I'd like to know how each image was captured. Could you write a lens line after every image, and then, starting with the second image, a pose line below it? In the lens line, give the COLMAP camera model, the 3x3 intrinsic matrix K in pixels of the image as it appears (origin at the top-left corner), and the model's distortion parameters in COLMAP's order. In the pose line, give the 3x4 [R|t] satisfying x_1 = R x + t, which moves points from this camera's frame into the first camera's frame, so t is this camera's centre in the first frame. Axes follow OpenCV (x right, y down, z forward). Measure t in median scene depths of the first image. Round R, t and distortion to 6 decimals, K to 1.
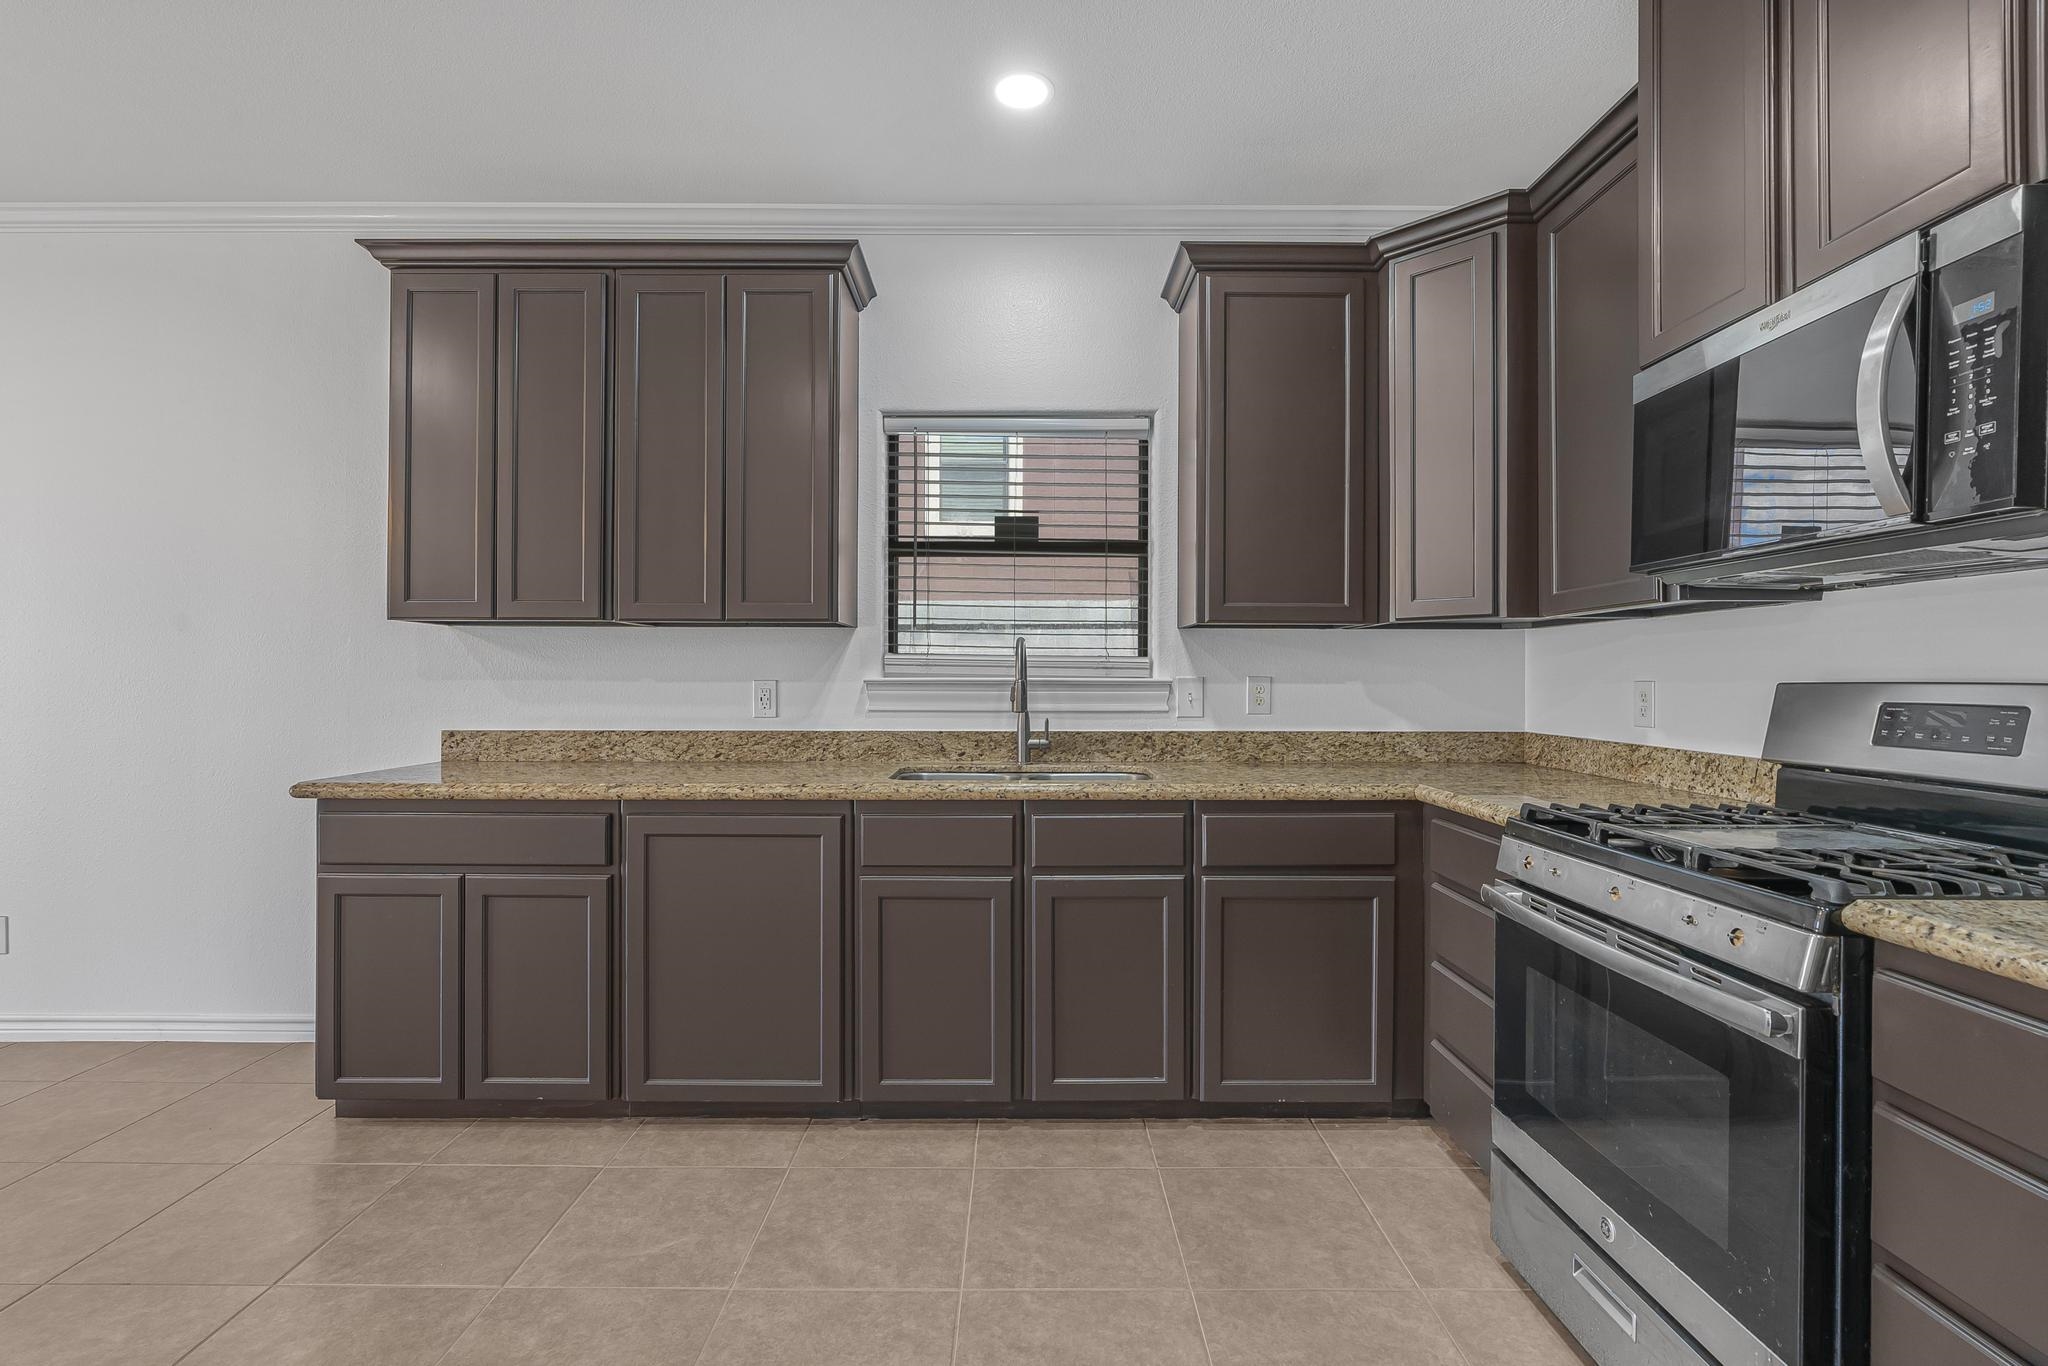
lens RADIAL K [[927.6, 0, 1024.0], [0, 927.6, 683.0], [0, 0, 1]] dist [-0.001512, 0.000235]
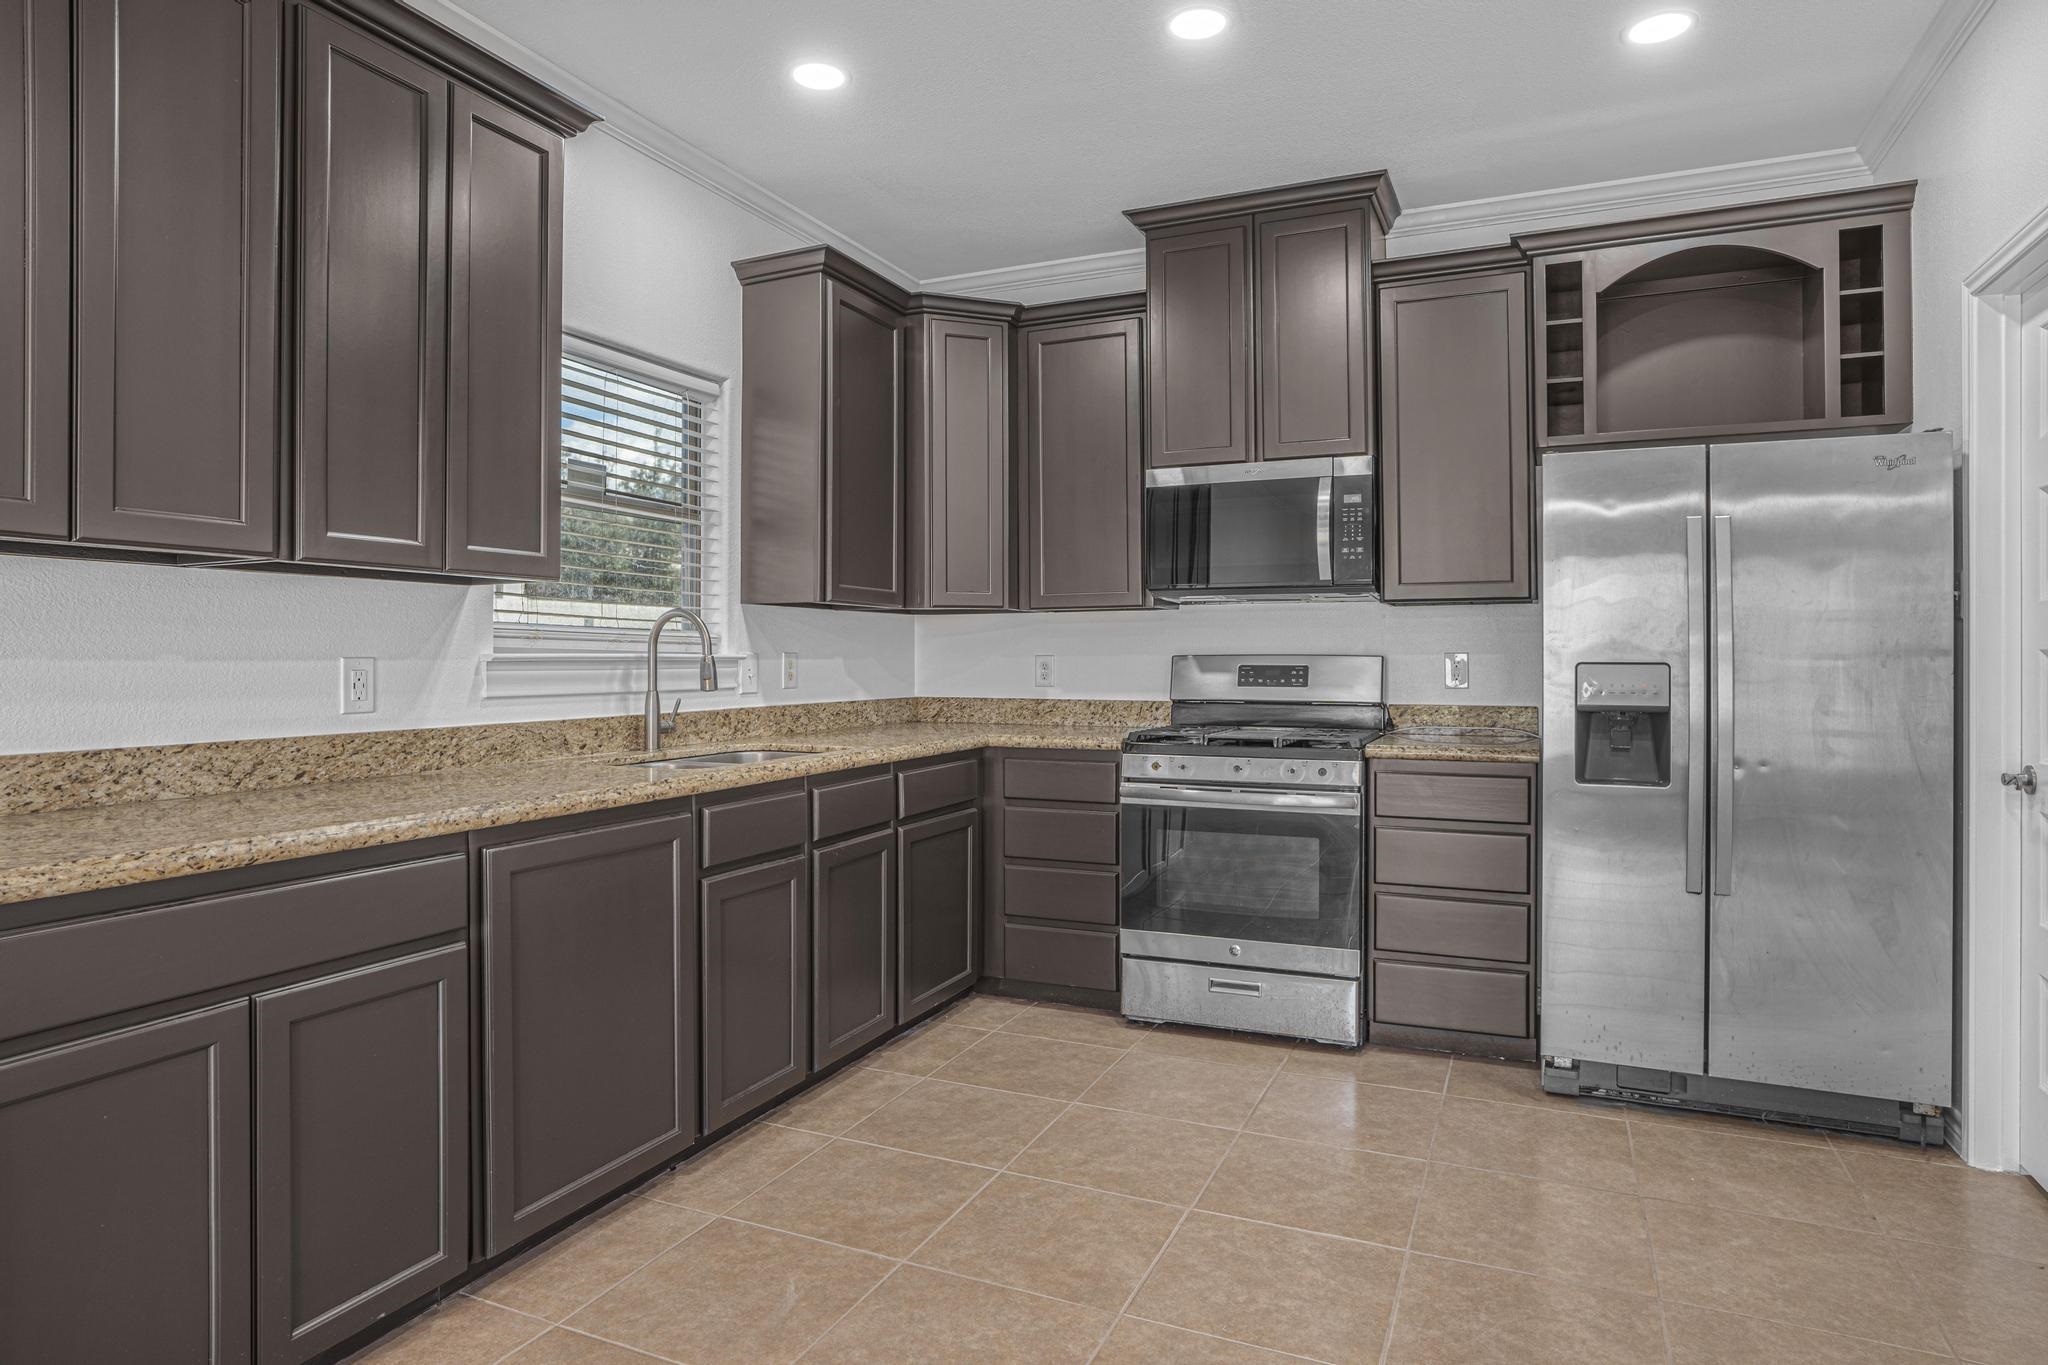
lens RADIAL K [[1166.2, 0, 1023.0], [0, 1166.2, 661.2], [0, 0, 1]] dist [-0.033531, 0.000685]
pose [[0.411191, -0.006153, 0.911528, -0.963769], [0.007621, 0.999965, 0.003312, 0.000639], [-0.911517, 0.005585, 0.411224, 0.251304]]
